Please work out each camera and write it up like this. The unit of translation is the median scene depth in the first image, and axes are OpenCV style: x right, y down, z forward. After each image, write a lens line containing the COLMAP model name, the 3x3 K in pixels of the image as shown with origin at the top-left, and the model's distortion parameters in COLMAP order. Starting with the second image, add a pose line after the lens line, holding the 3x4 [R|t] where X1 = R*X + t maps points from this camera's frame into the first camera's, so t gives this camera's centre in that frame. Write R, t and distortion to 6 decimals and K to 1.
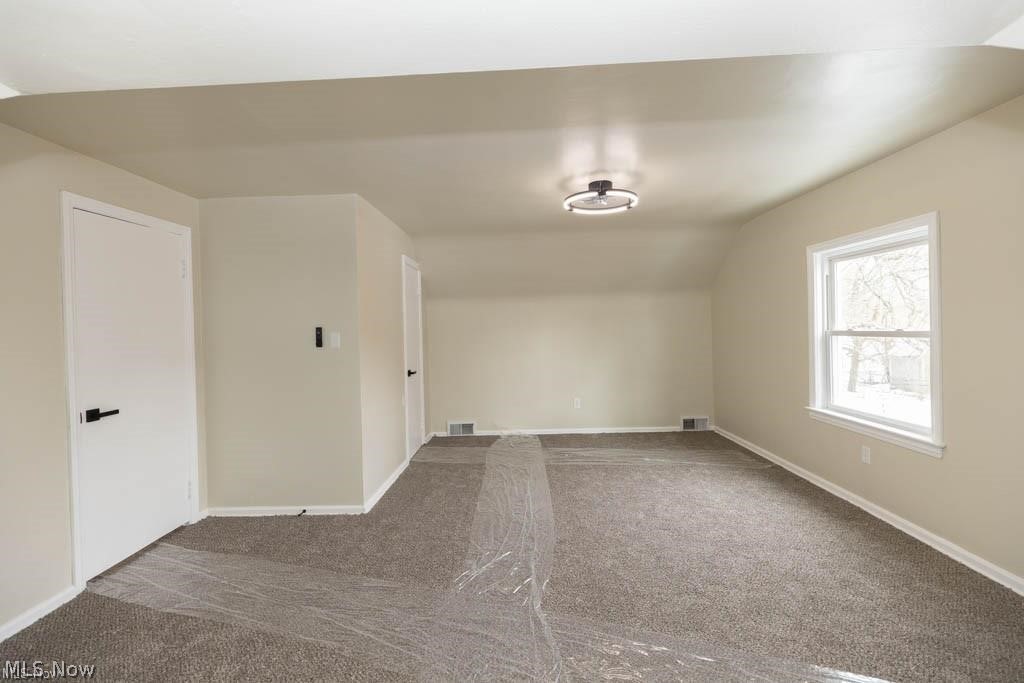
lens RADIAL K [[454.4, 0, 507.4], [0, 454.4, 338.5], [0, 0, 1]] dist [0.003250, -0.000135]
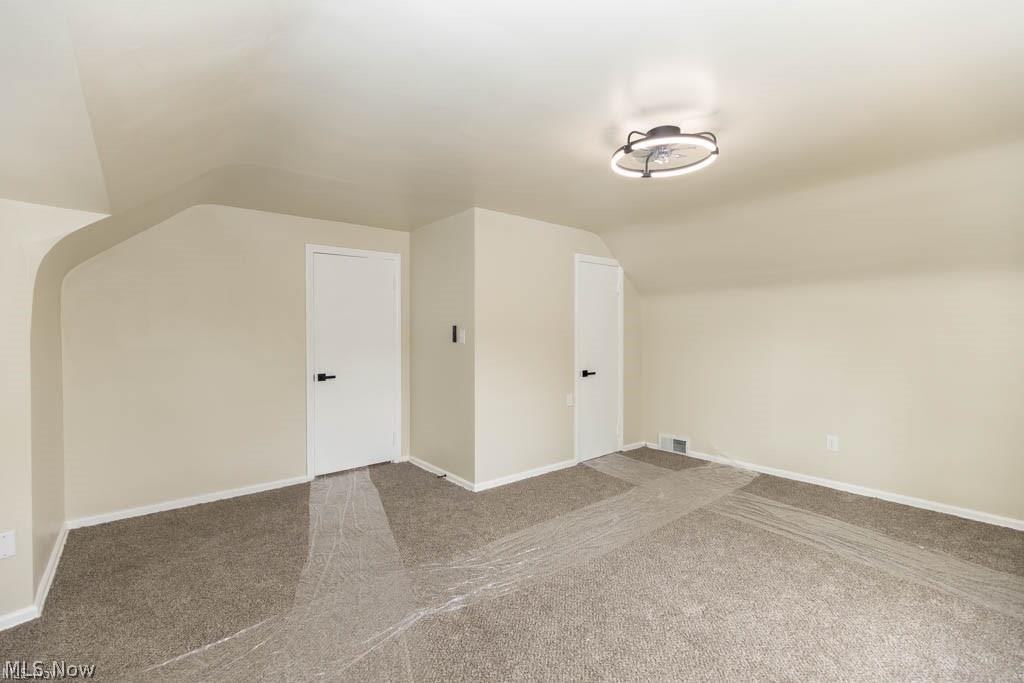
lens RADIAL K [[454.4, 0, 507.4], [0, 454.4, 338.5], [0, 0, 1]] dist [0.003250, -0.000135]
pose [[0.656538, 0.036154, -0.753426, 0.572565], [-0.031551, 0.999293, 0.020459, -0.019751], [0.753633, 0.010340, 0.657214, 0.317715]]
